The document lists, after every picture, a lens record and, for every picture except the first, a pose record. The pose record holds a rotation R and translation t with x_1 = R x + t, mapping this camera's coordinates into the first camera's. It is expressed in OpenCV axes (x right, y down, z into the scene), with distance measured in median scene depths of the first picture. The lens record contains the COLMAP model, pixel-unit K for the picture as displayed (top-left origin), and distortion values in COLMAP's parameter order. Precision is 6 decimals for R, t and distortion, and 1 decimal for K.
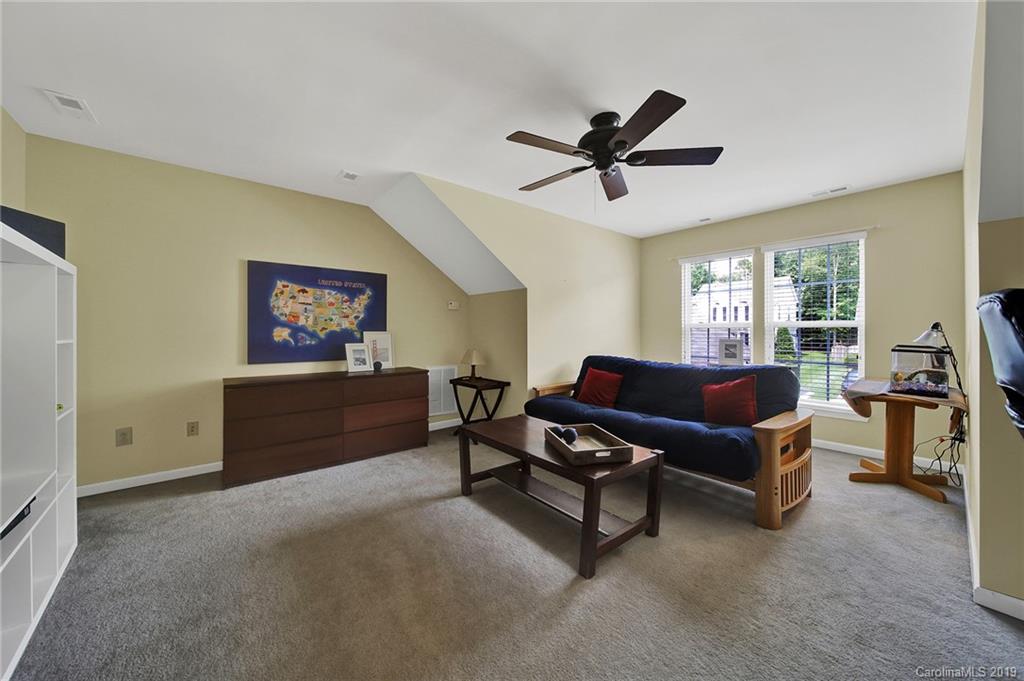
lens RADIAL K [[364.8, 0, 509.6], [0, 364.8, 331.6], [0, 0, 1]] dist [-0.001537, -0.000805]
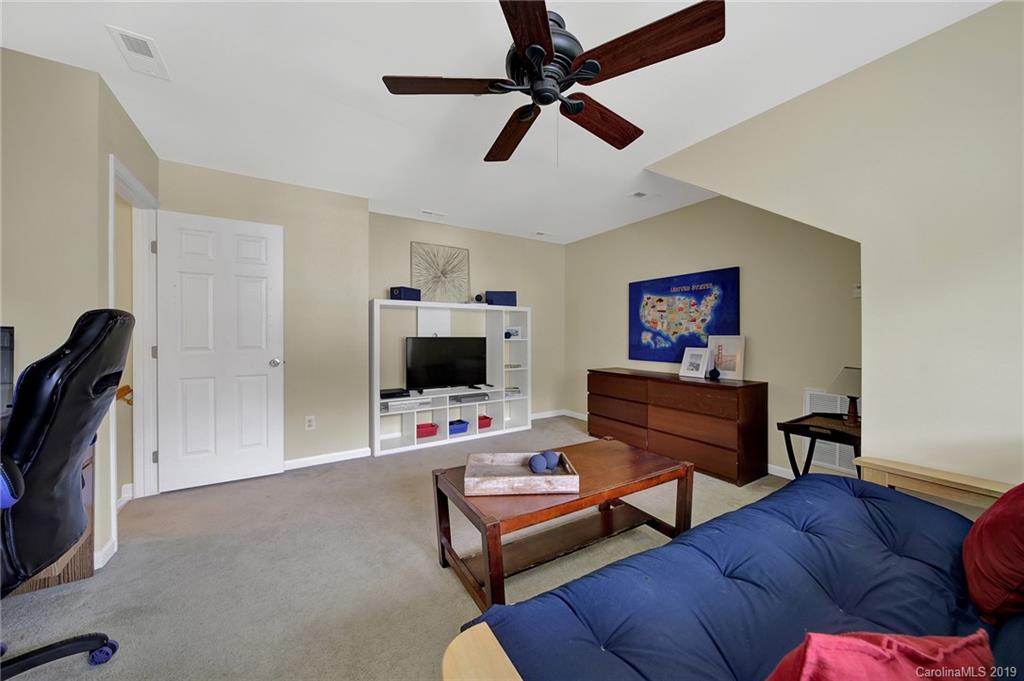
lens RADIAL K [[364.8, 0, 511.8], [0, 364.8, 339.1], [0, 0, 1]] dist [-0.001537, -0.000805]
pose [[-0.141076, 0.007633, -0.989969, 0.618136], [-0.002298, 0.999965, 0.008038, 0.003115], [0.989996, 0.003409, -0.141053, 0.671935]]
